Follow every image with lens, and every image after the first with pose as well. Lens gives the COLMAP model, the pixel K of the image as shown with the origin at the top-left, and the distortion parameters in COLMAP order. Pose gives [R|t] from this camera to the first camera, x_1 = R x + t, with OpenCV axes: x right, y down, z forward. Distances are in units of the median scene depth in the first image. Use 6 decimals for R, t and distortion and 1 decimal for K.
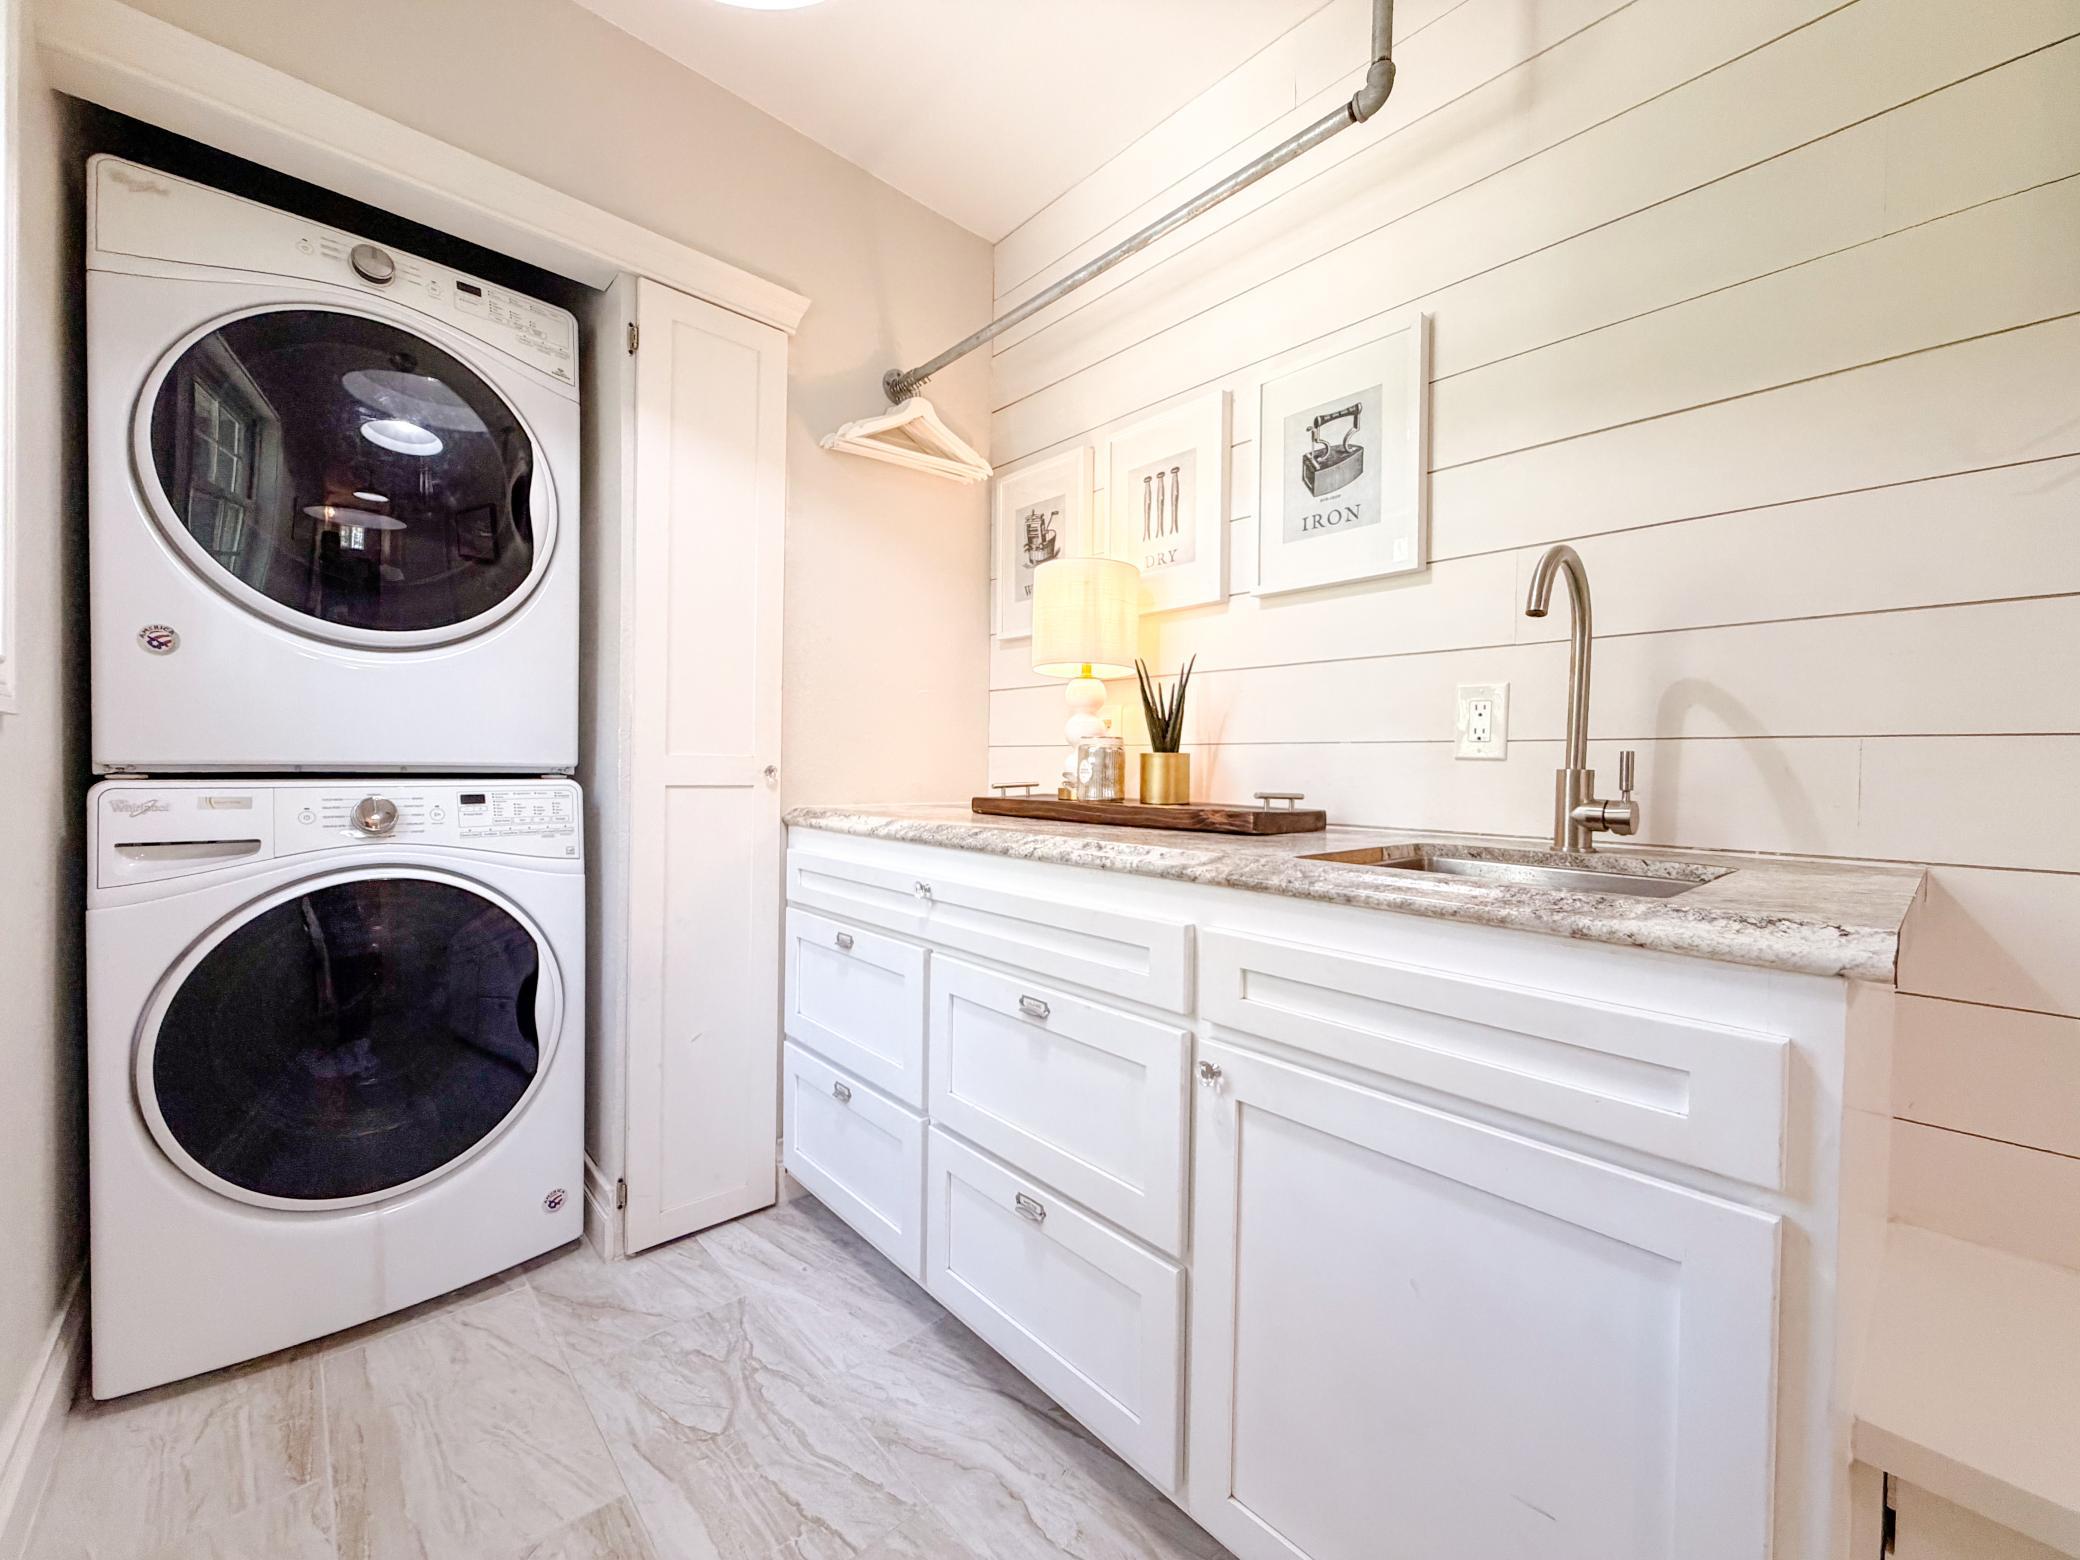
lens RADIAL K [[827.4, 0, 1032.4], [0, 827.4, 779.4], [0, 0, 1]] dist [0.000462, -0.000315]
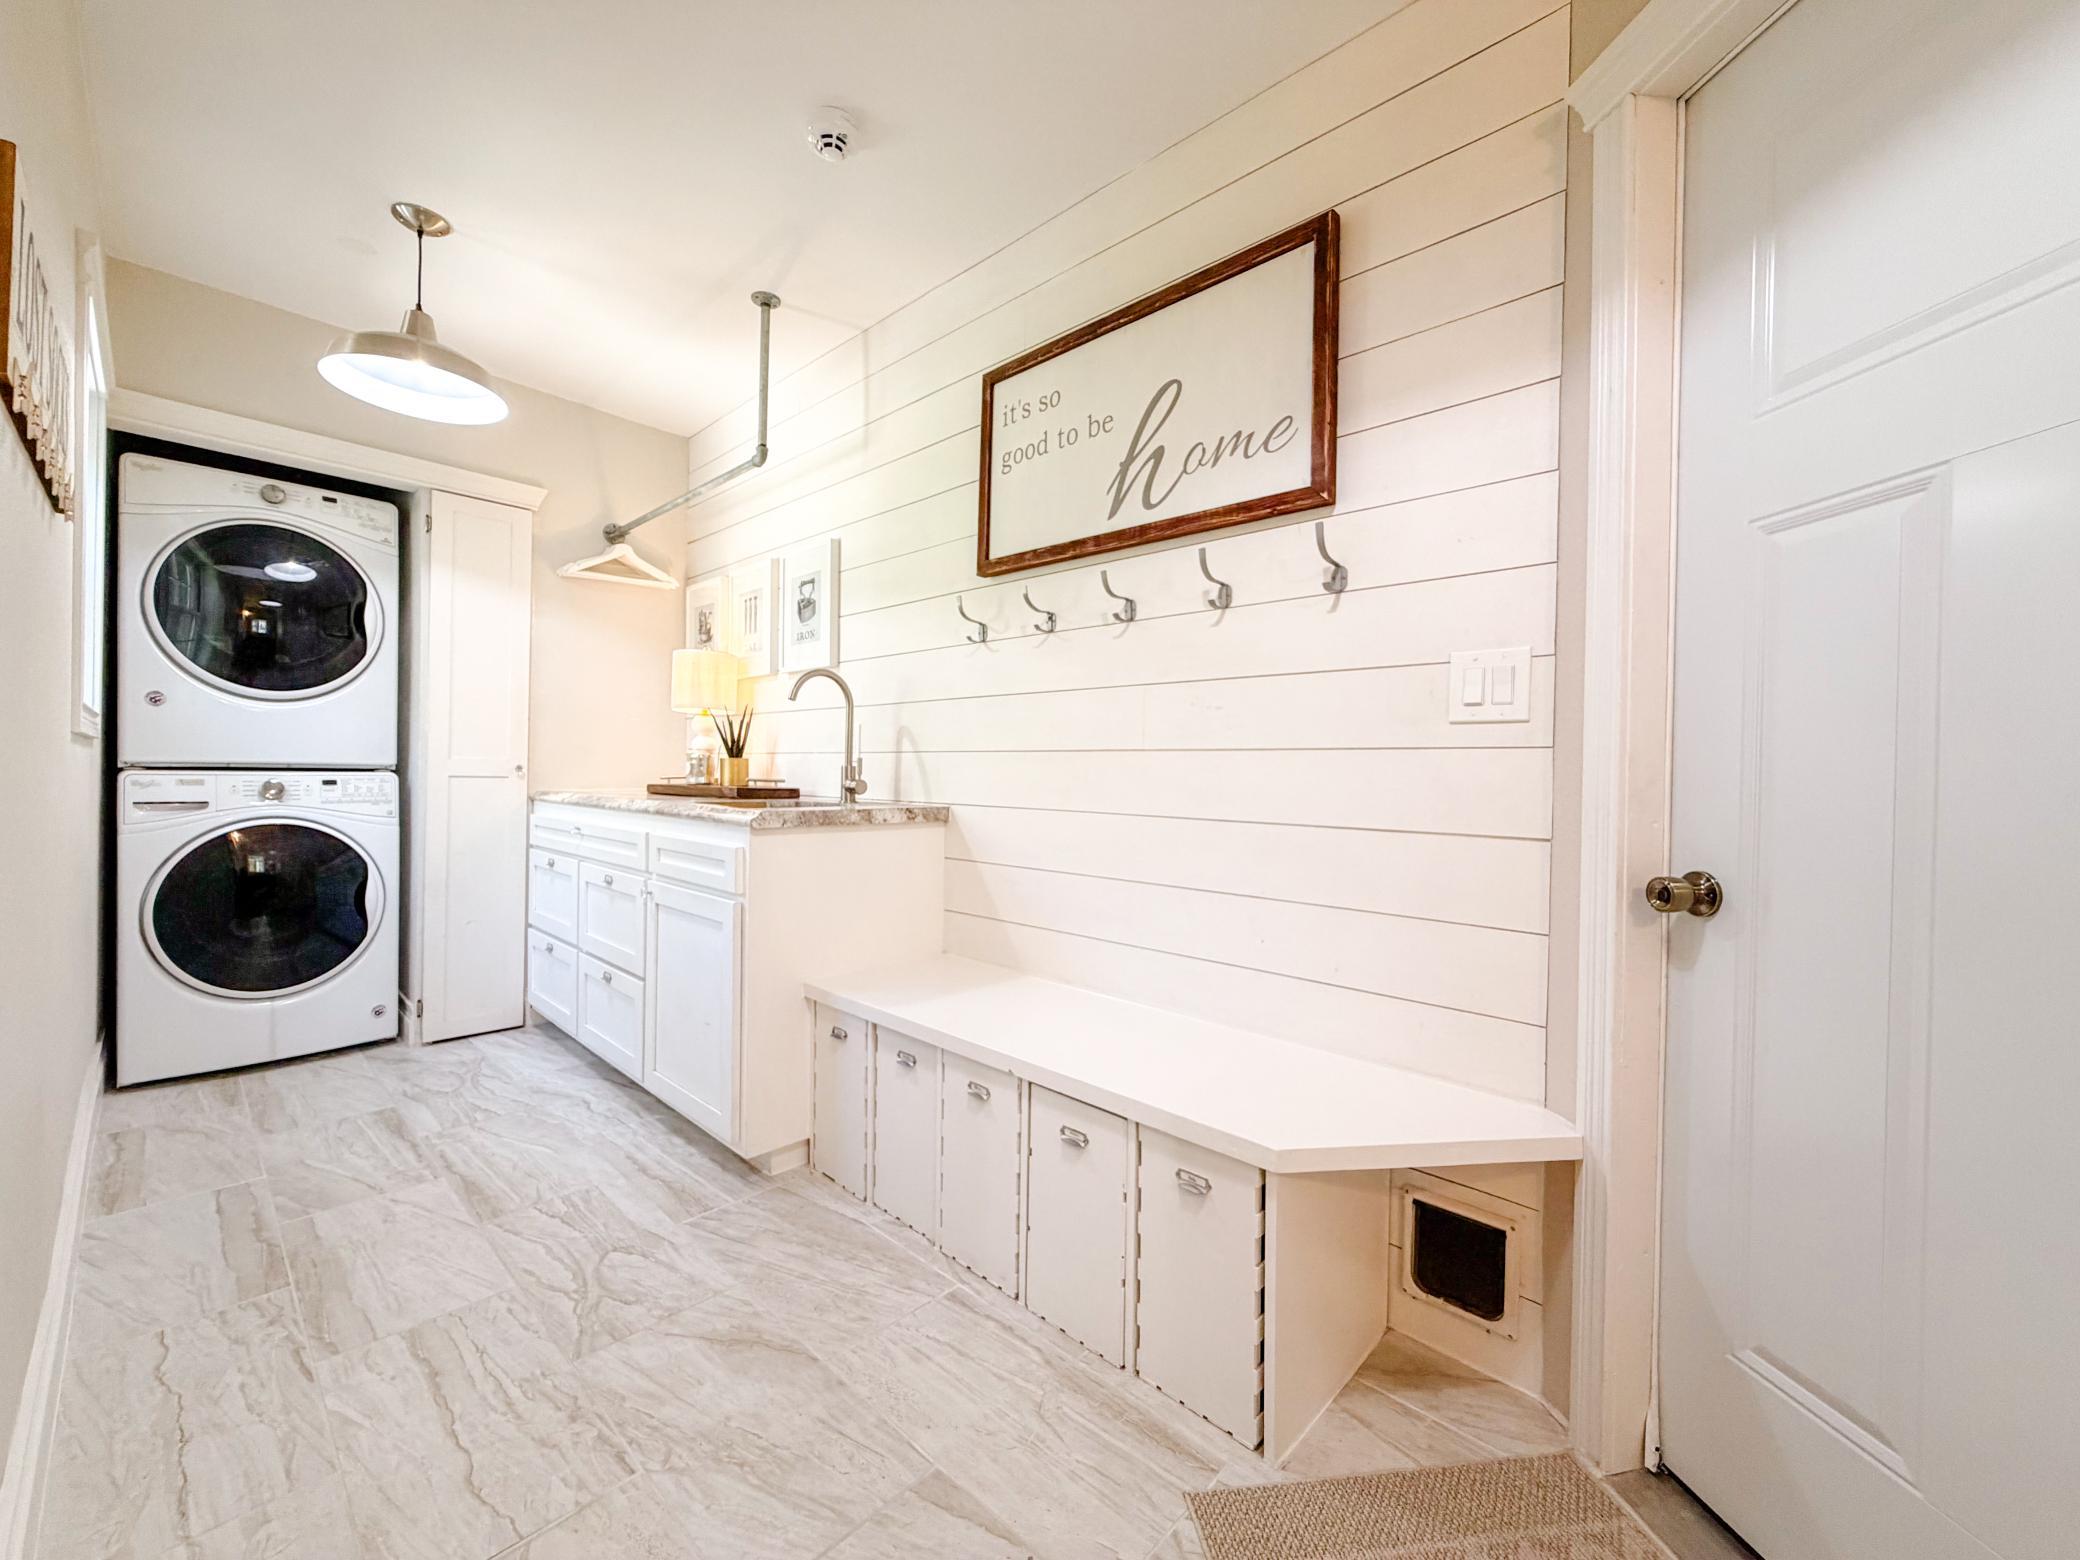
lens RADIAL K [[827.4, 0, 1032.4], [0, 827.4, 779.4], [0, 0, 1]] dist [0.000462, -0.000315]
pose [[0.997276, 0.001003, 0.073747, 0.711462], [-0.000463, 0.999973, -0.007340, 0.029089], [-0.073753, 0.007286, 0.997250, -0.903303]]
